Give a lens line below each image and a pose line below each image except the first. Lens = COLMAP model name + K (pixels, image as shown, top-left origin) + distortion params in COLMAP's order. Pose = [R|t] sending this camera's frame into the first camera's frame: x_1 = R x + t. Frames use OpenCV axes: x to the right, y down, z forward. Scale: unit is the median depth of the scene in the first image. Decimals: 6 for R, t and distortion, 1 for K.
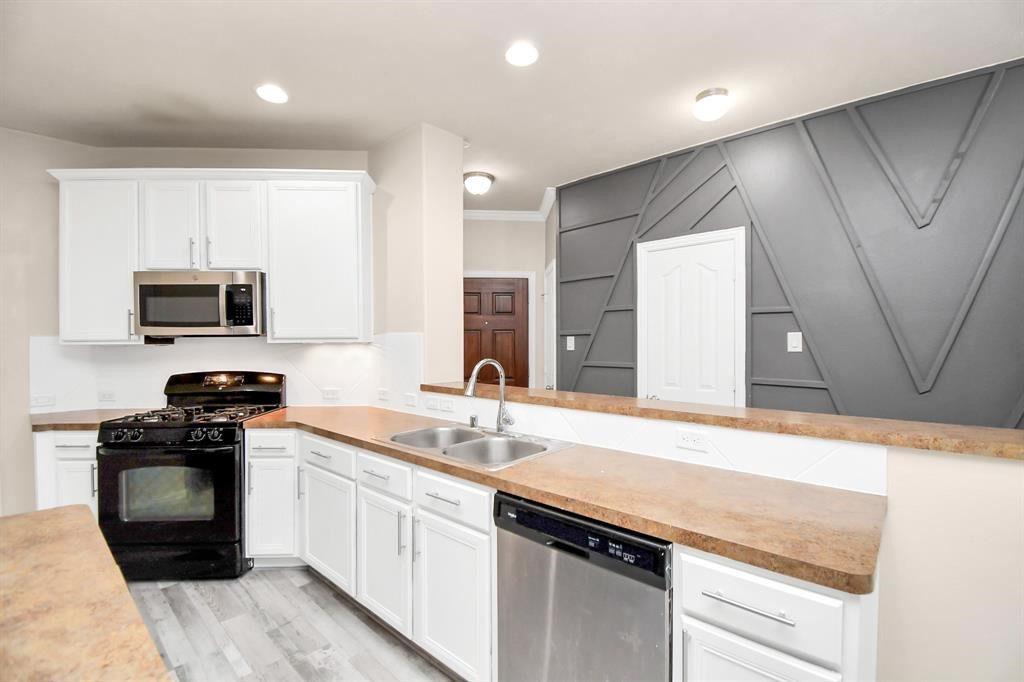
lens RADIAL K [[467.3, 0, 521.8], [0, 467.3, 349.5], [0, 0, 1]] dist [0.011813, -0.003563]
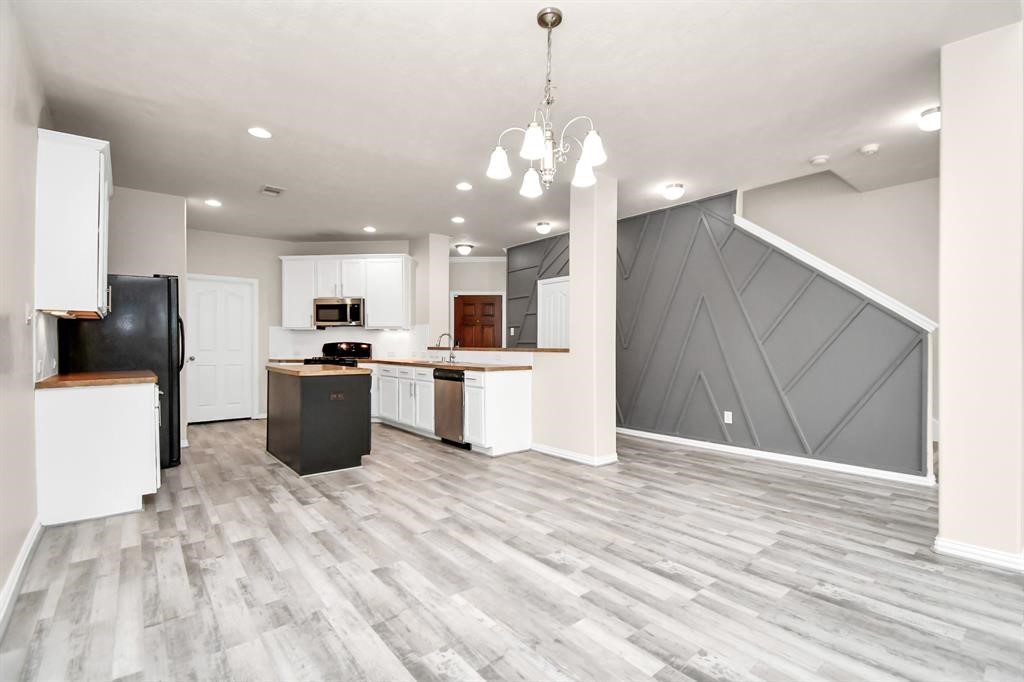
lens RADIAL K [[467.3, 0, 511.4], [0, 467.3, 347.3], [0, 0, 1]] dist [0.011813, -0.003563]
pose [[0.988366, 0.007821, -0.151891, 0.522399], [-0.008966, 0.999936, -0.006858, 0.086347], [0.151828, 0.008140, 0.988373, -1.171571]]
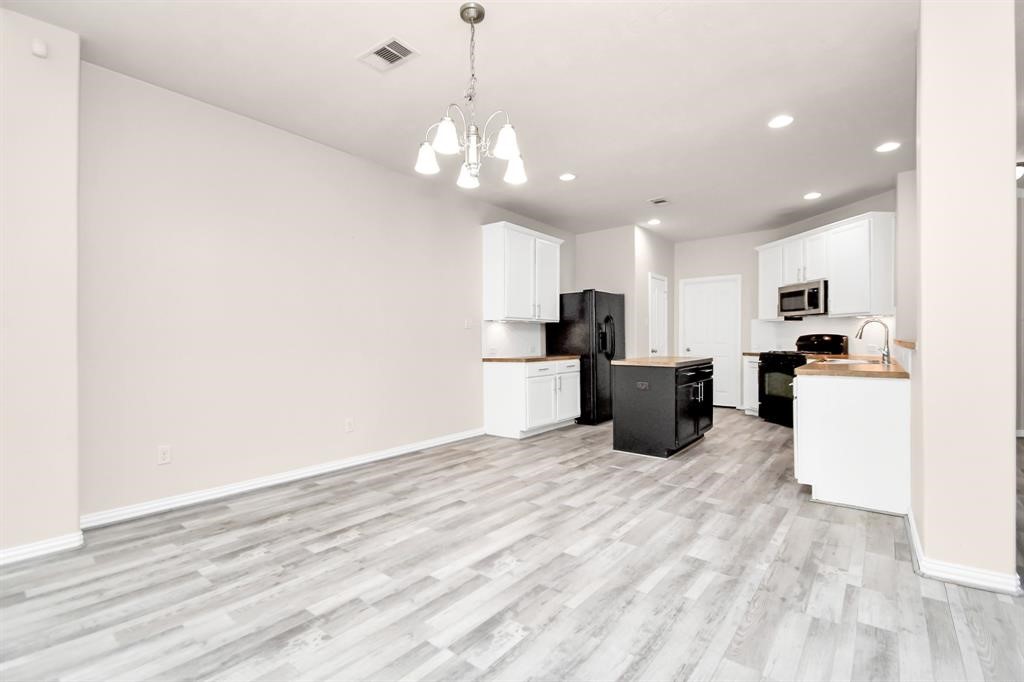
lens RADIAL K [[467.3, 0, 508.7], [0, 467.3, 341.2], [0, 0, 1]] dist [0.011813, -0.003563]
pose [[0.056025, 0.008888, -0.998390, 1.261885], [-0.011027, 0.999905, 0.008282, 0.078955], [0.998368, 0.010545, 0.056117, -0.374874]]
